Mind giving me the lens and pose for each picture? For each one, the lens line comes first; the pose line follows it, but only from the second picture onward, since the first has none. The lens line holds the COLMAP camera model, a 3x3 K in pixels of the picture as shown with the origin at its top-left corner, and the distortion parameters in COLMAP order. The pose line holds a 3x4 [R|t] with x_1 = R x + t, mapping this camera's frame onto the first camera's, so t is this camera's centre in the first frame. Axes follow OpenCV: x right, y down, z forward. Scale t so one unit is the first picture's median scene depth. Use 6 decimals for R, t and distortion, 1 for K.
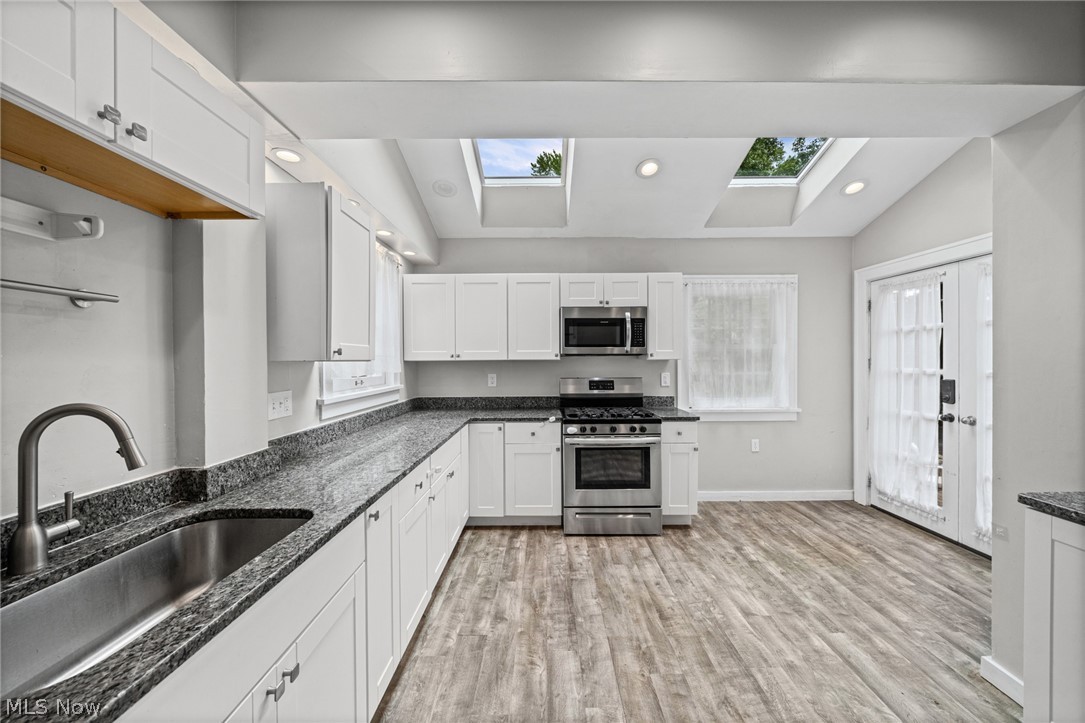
lens RADIAL K [[393.0, 0, 565.6], [0, 393.0, 359.9], [0, 0, 1]] dist [-0.007083, 0.000696]
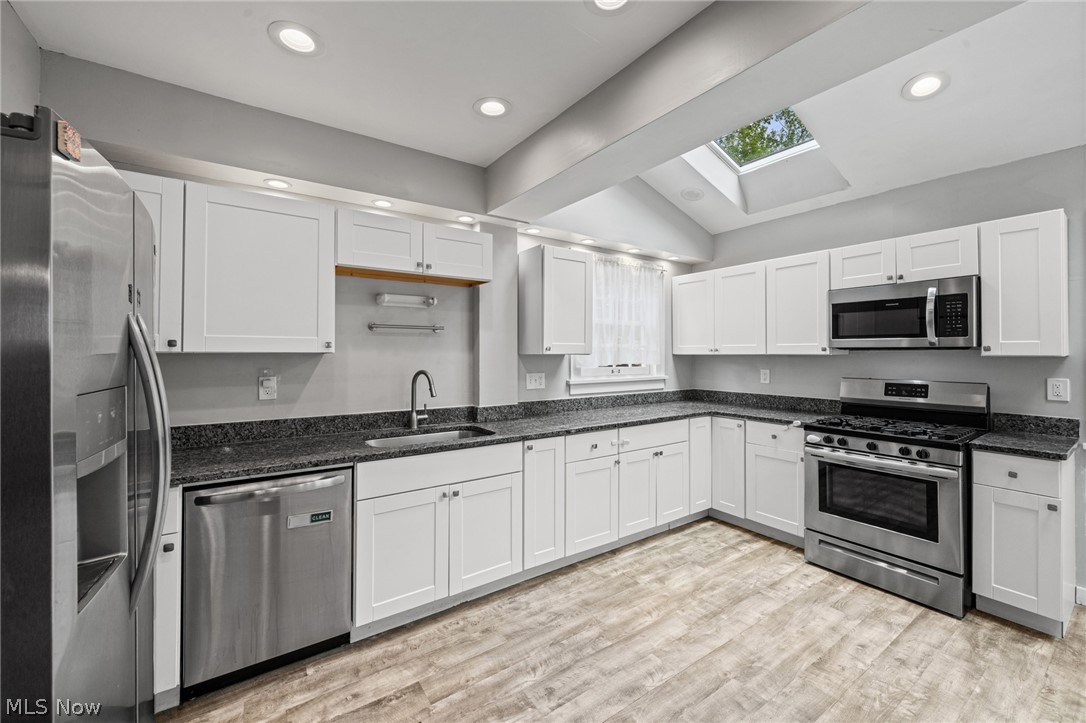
lens RADIAL K [[467.3, 0, 569.1], [0, 467.3, 349.0], [0, 0, 1]] dist [-0.000765, -0.001153]
pose [[0.573729, -0.001735, -0.819043, 0.529592], [-0.004474, 0.999976, -0.005252, -0.005693], [0.819033, 0.006677, 0.573708, -0.004355]]
